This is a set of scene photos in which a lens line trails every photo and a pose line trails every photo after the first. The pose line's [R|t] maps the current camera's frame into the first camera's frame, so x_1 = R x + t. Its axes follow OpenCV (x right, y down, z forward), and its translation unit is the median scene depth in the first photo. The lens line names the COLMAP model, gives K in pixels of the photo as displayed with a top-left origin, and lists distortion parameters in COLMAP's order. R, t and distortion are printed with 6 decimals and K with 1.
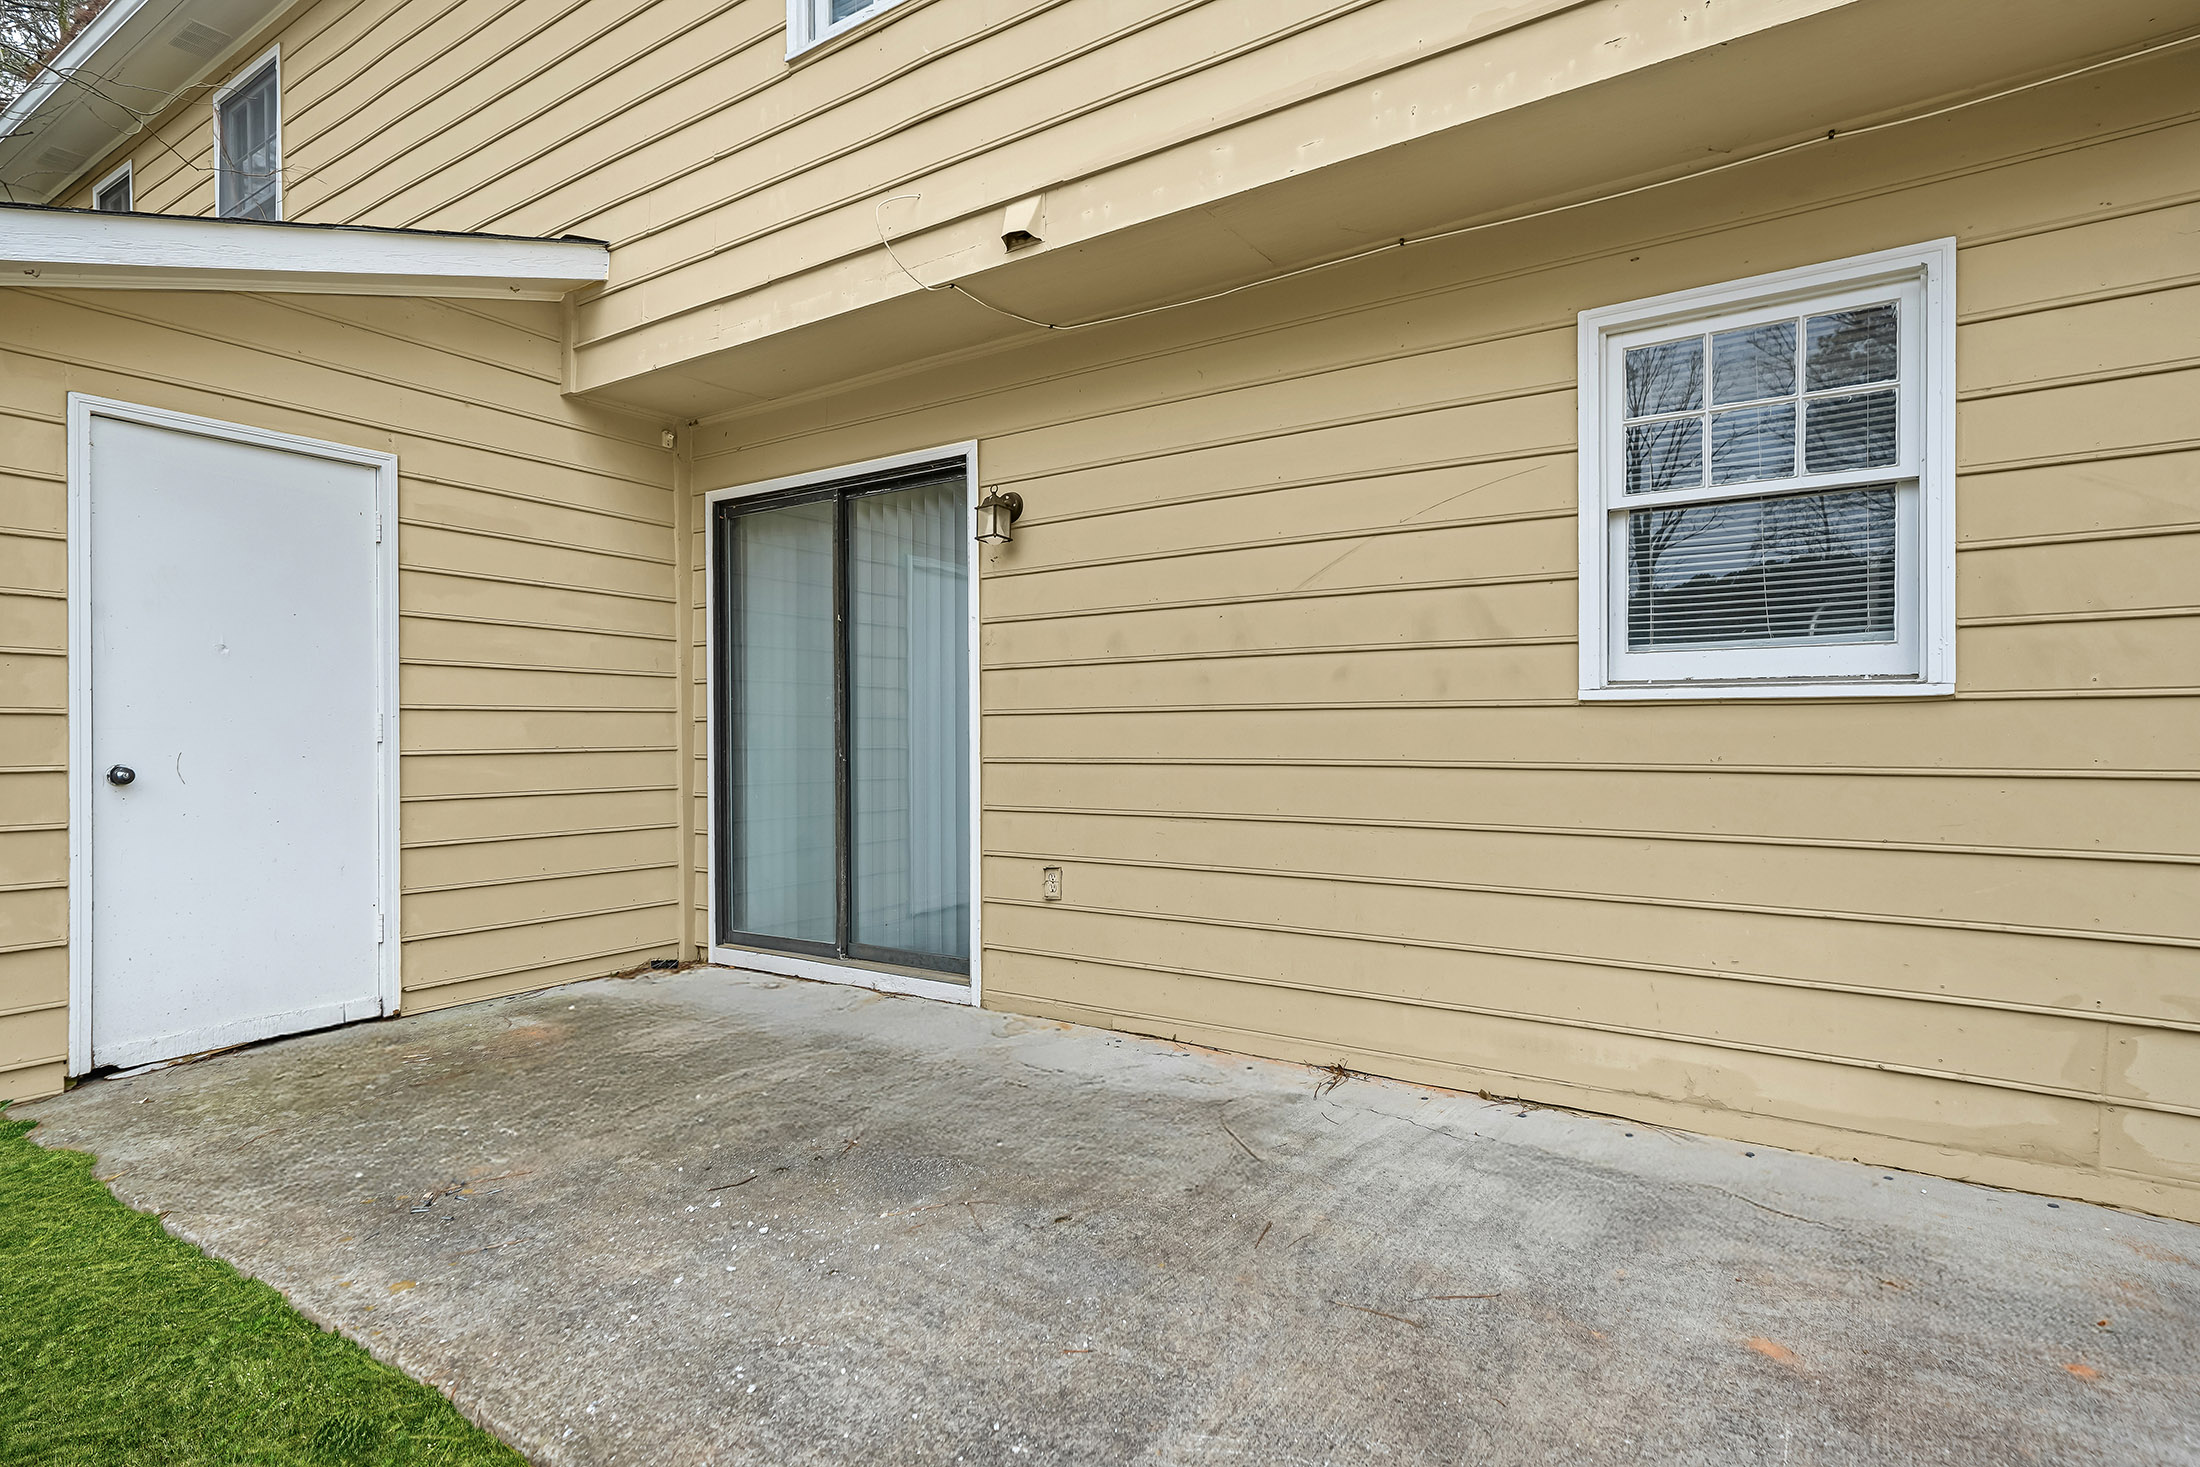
lens RADIAL K [[1085.2, 0, 1100.6], [0, 1085.2, 743.4], [0, 0, 1]] dist [0.006817, 0.000308]
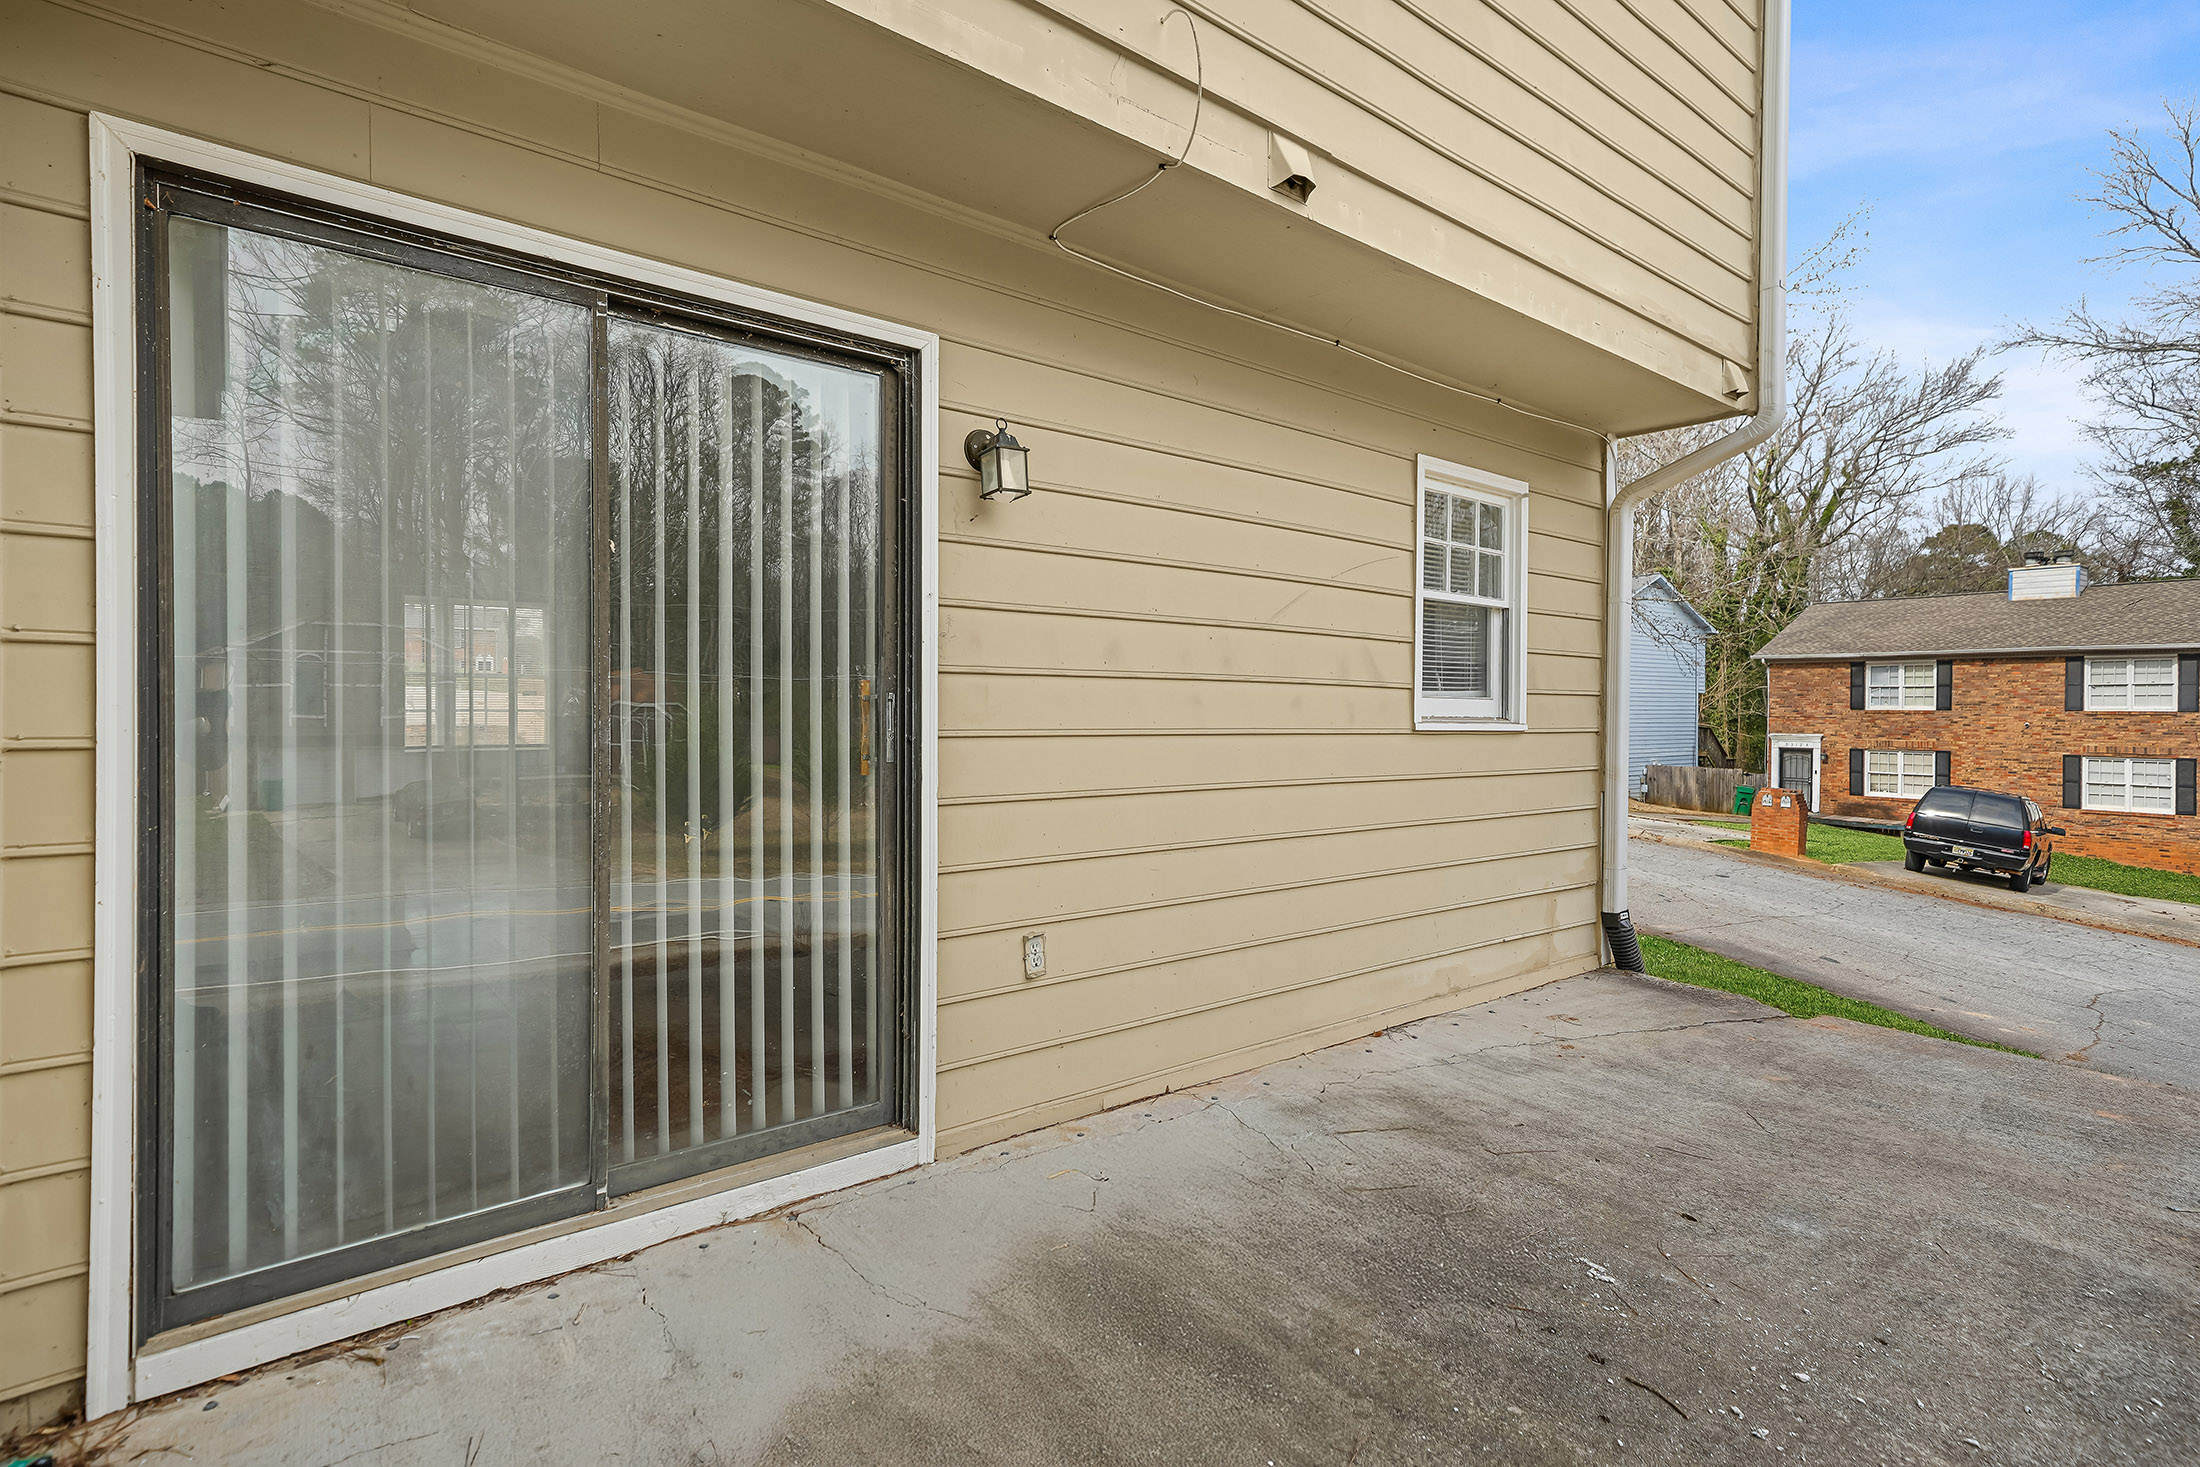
lens RADIAL K [[1026.9, 0, 1103.4], [0, 1026.9, 723.8], [0, 0, 1]] dist [0.012290, 0.000333]
pose [[0.334752, -0.003816, 0.942298, -0.944795], [-0.005319, 0.999968, 0.005939, -0.053924], [-0.942291, -0.007000, 0.334721, 0.932524]]
